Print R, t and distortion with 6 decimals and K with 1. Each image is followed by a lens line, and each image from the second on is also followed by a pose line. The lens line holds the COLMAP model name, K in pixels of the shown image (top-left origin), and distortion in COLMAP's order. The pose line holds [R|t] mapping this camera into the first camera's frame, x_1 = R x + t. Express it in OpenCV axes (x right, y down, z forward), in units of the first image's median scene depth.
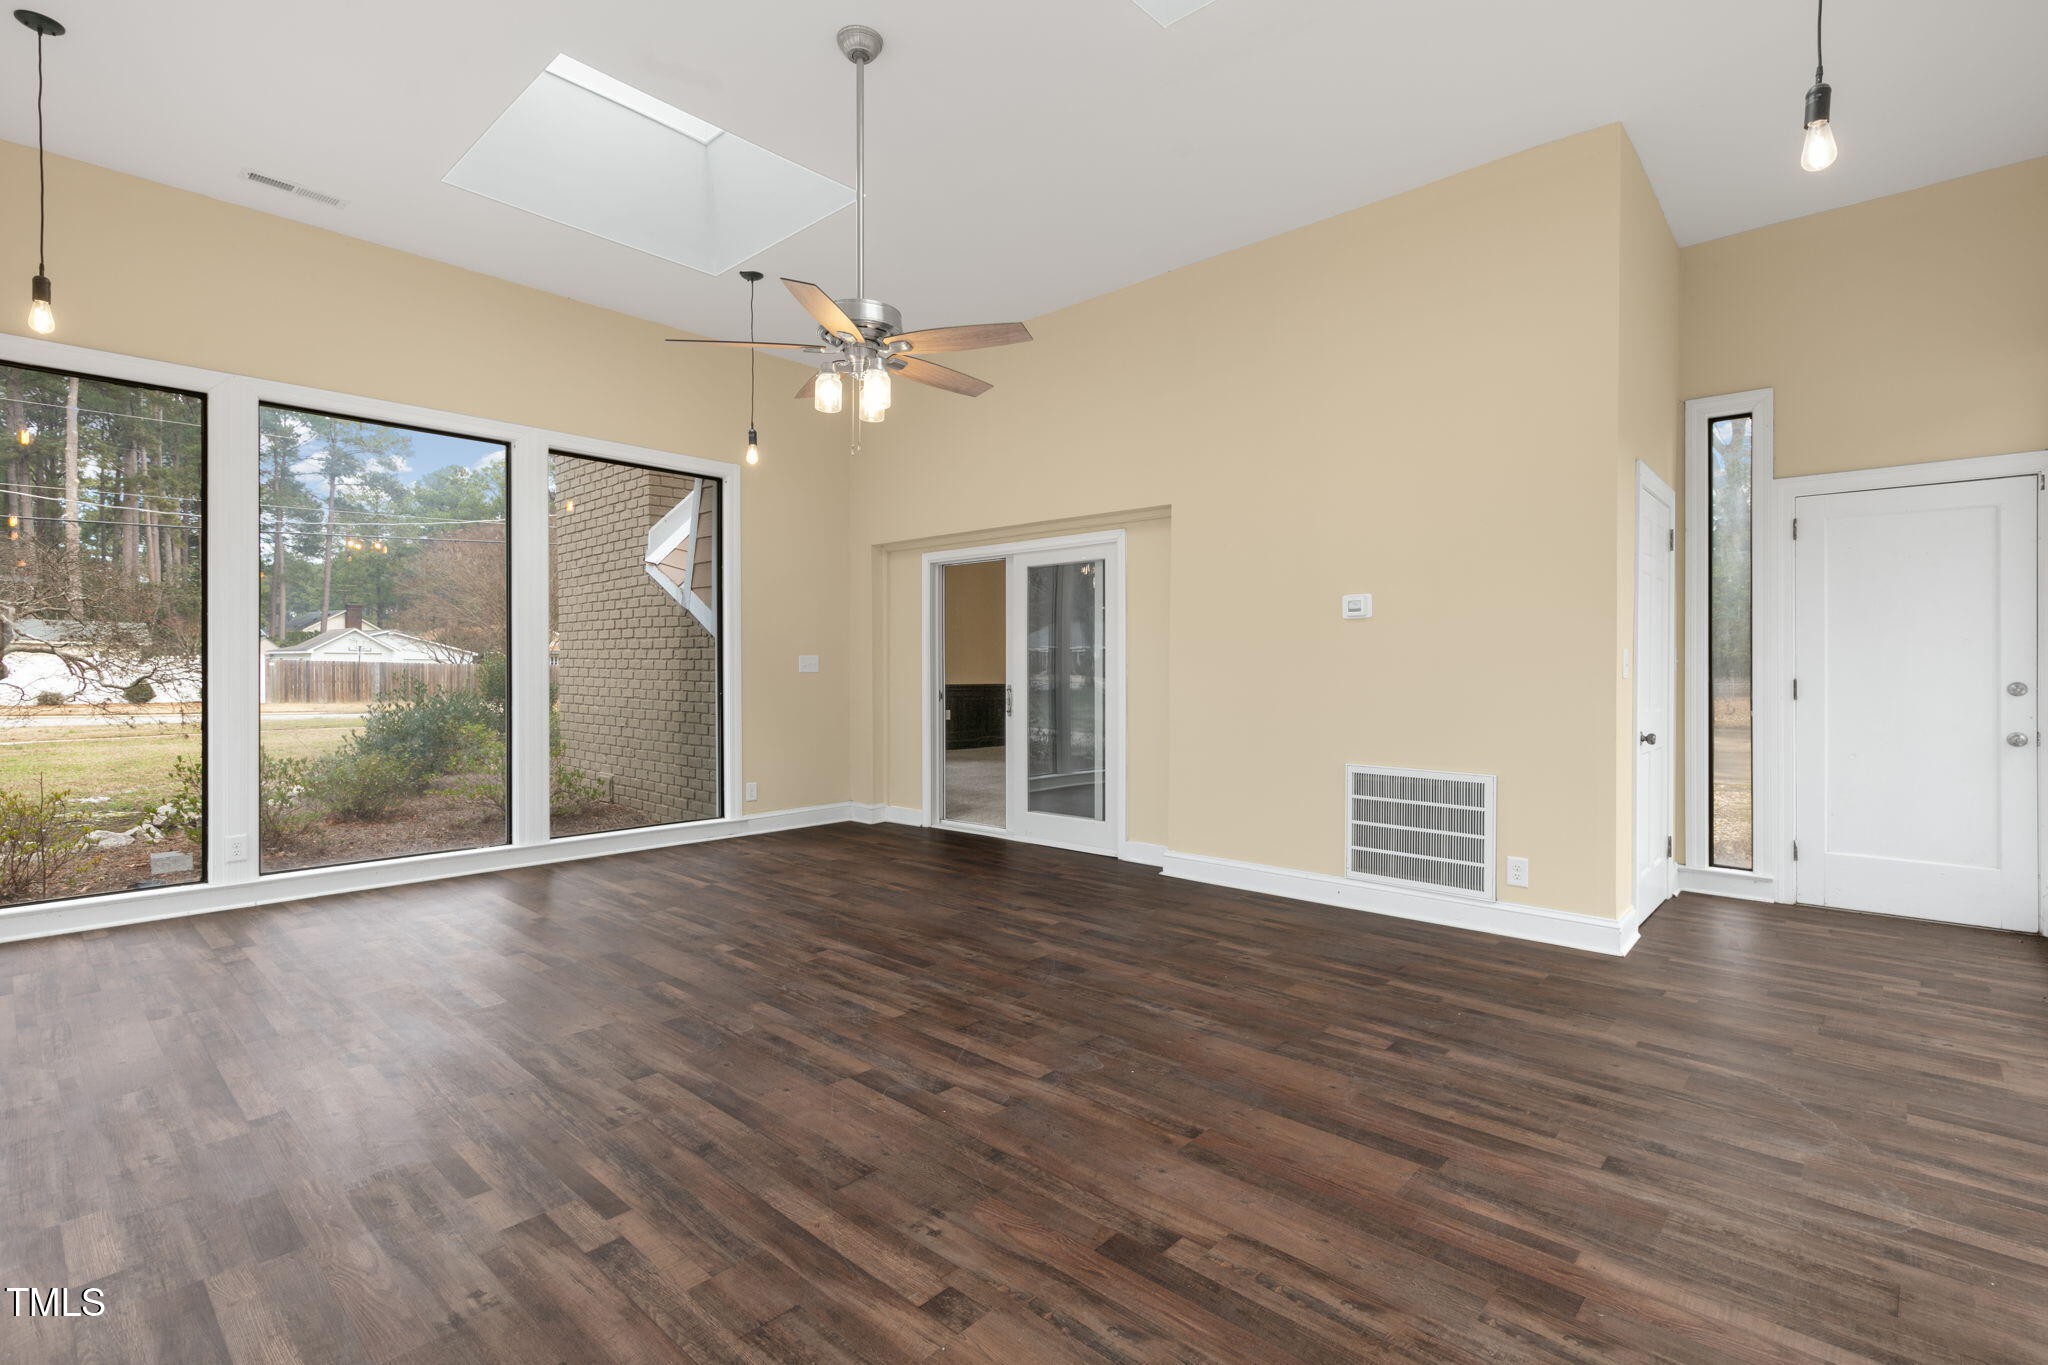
lens RADIAL K [[956.7, 0, 1022.5], [0, 956.7, 676.4], [0, 0, 1]] dist [0.016621, 0.000248]
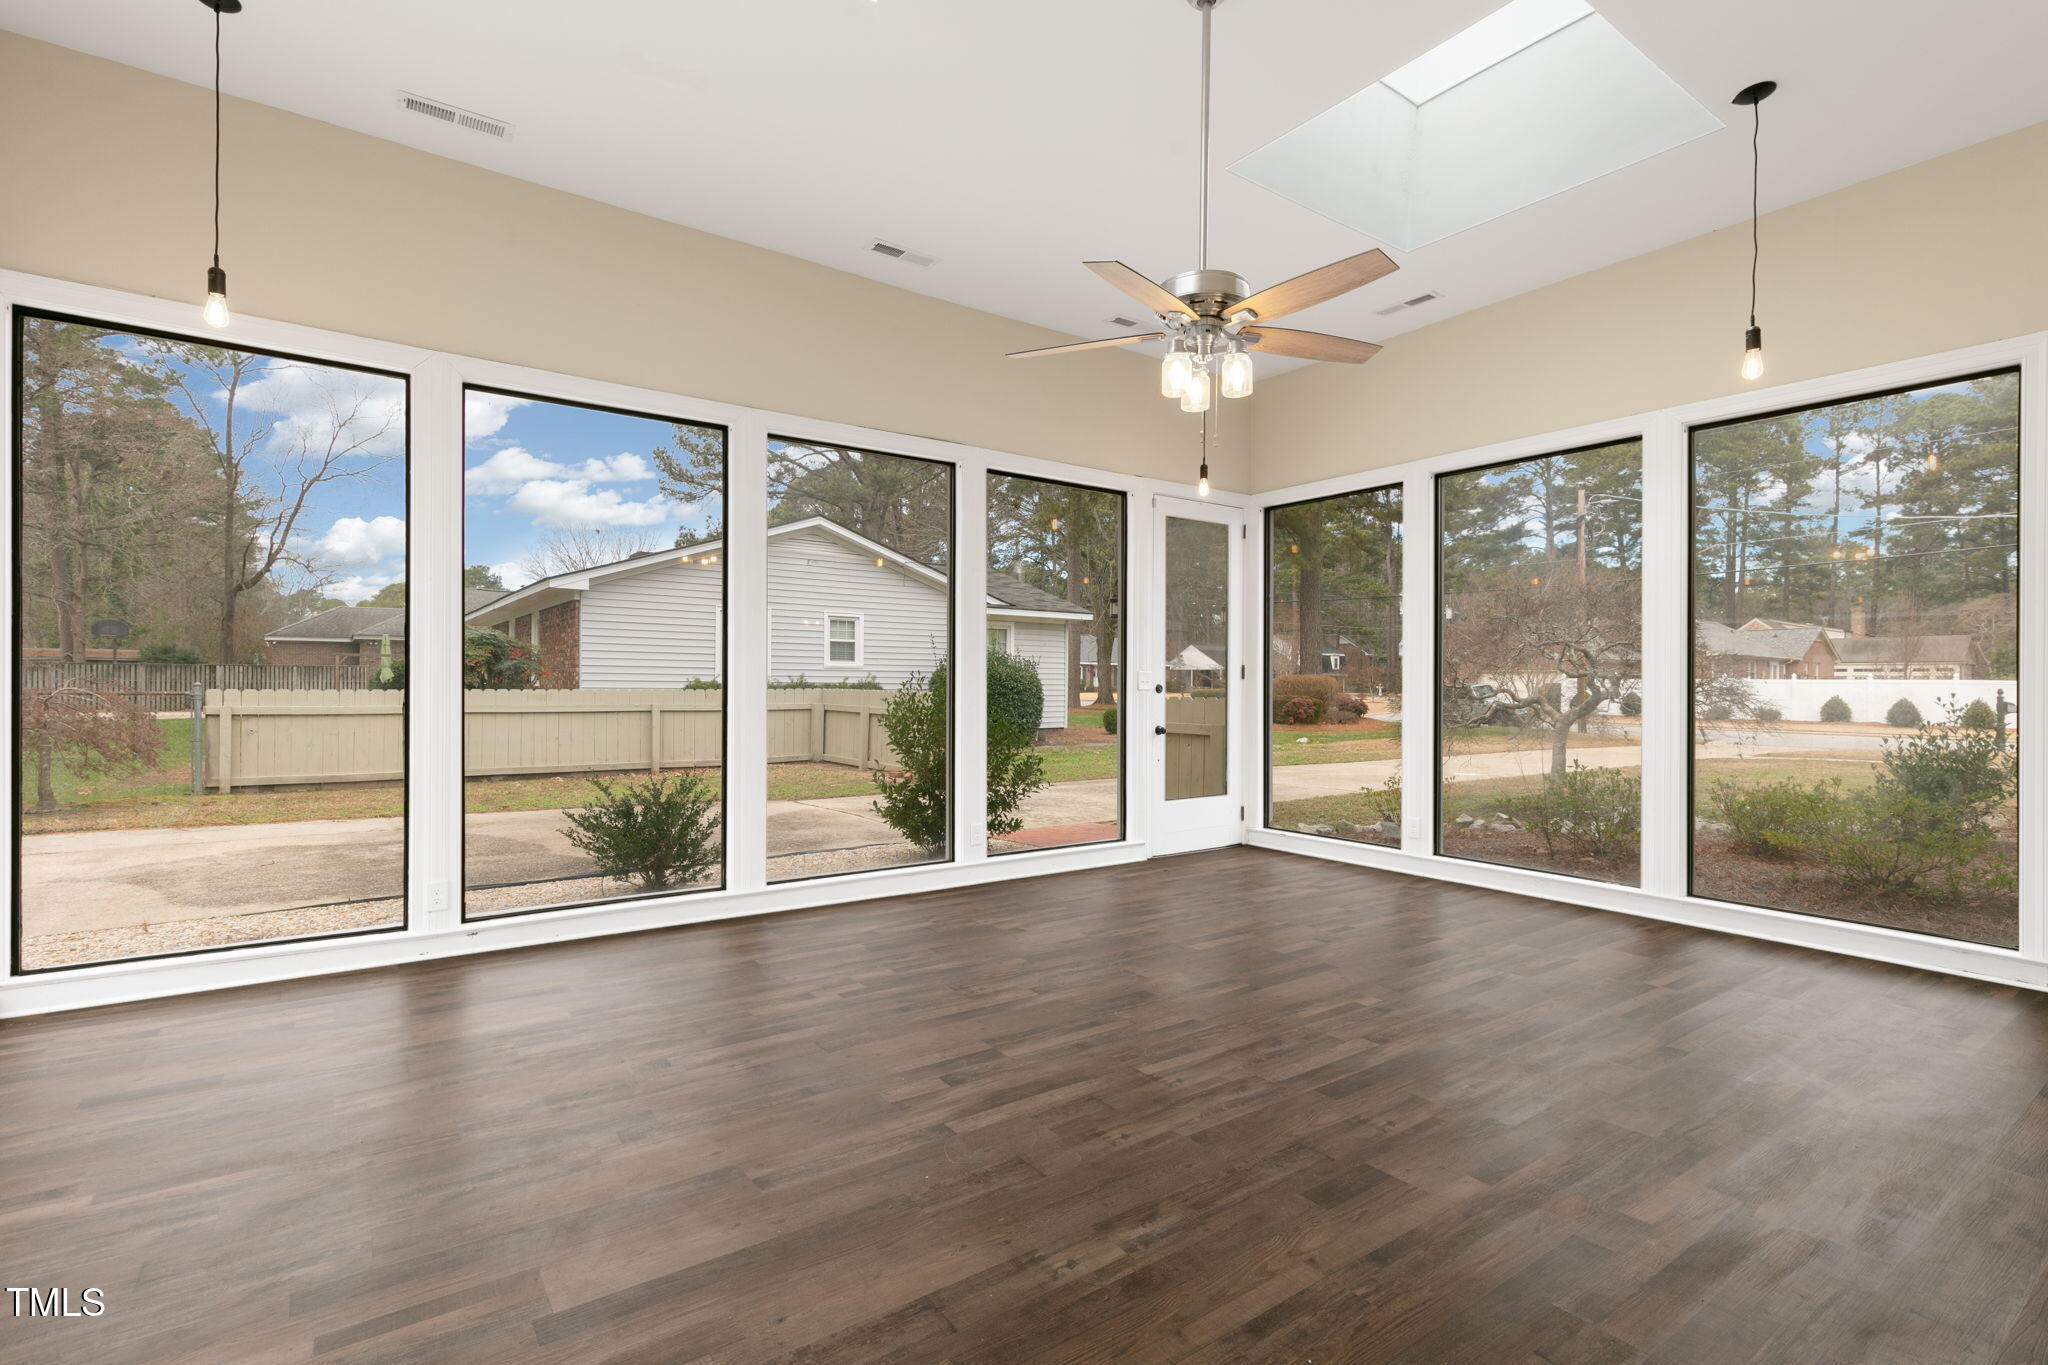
lens RADIAL K [[956.7, 0, 1031.9], [0, 956.7, 688.4], [0, 0, 1]] dist [0.016621, 0.000248]
pose [[-0.211889, -0.002178, -0.977291, 0.747720], [-0.014338, 0.999897, 0.000880, -0.005383], [0.977188, 0.014199, -0.211899, 1.045892]]
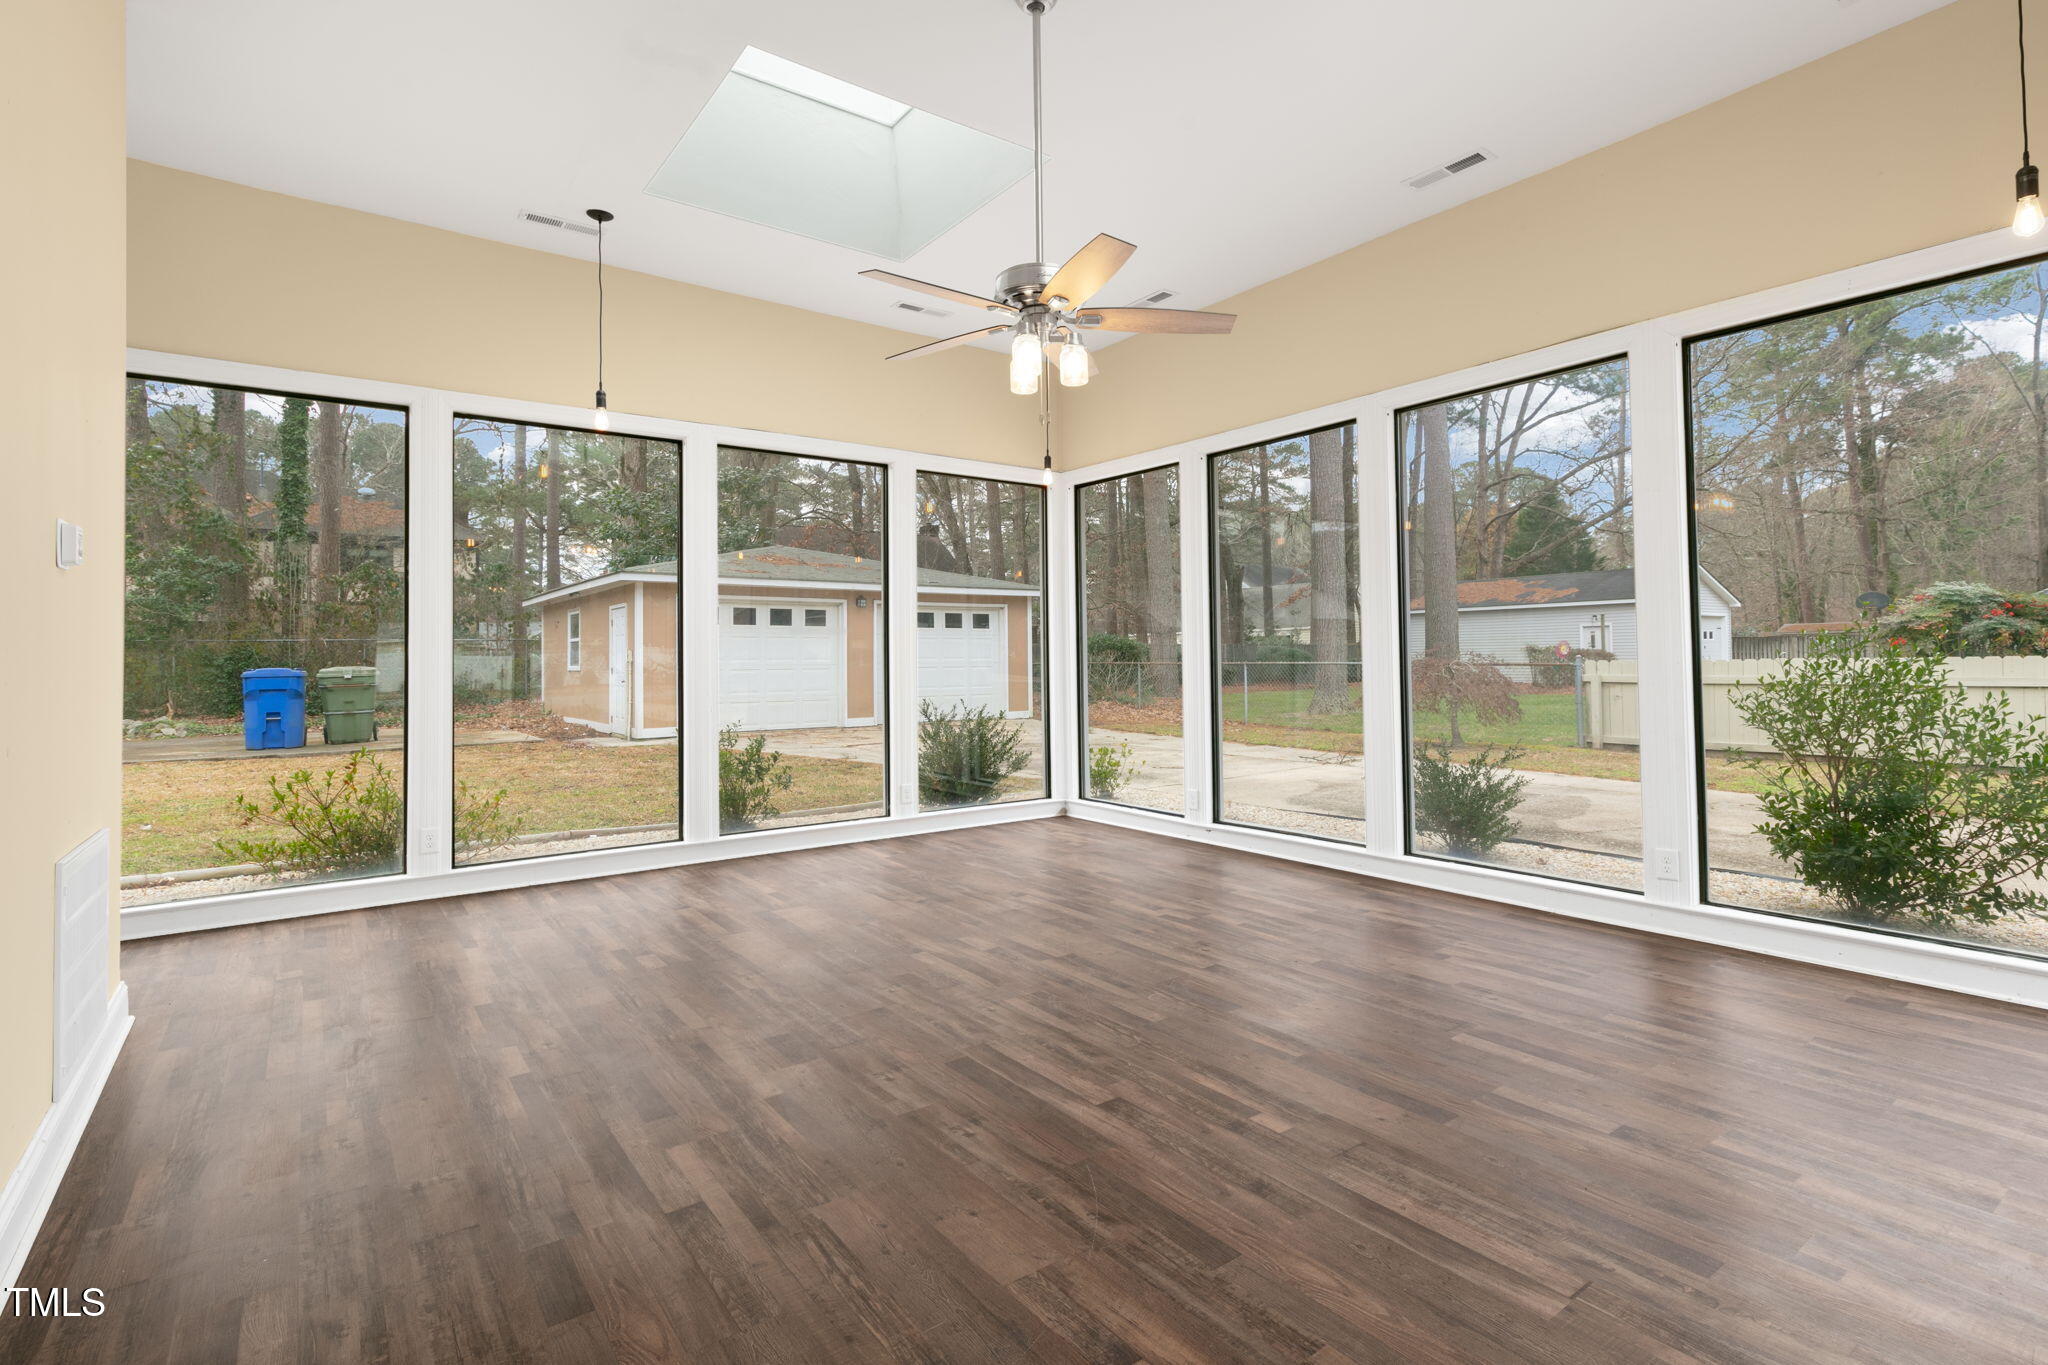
lens RADIAL K [[956.7, 0, 1013.4], [0, 956.7, 636.7], [0, 0, 1]] dist [0.016621, 0.000248]
pose [[-0.978083, 0.015684, 0.207623, -0.336644], [0.012019, 0.999749, -0.018902, -0.012847], [-0.207867, -0.015992, -0.978026, 1.933279]]
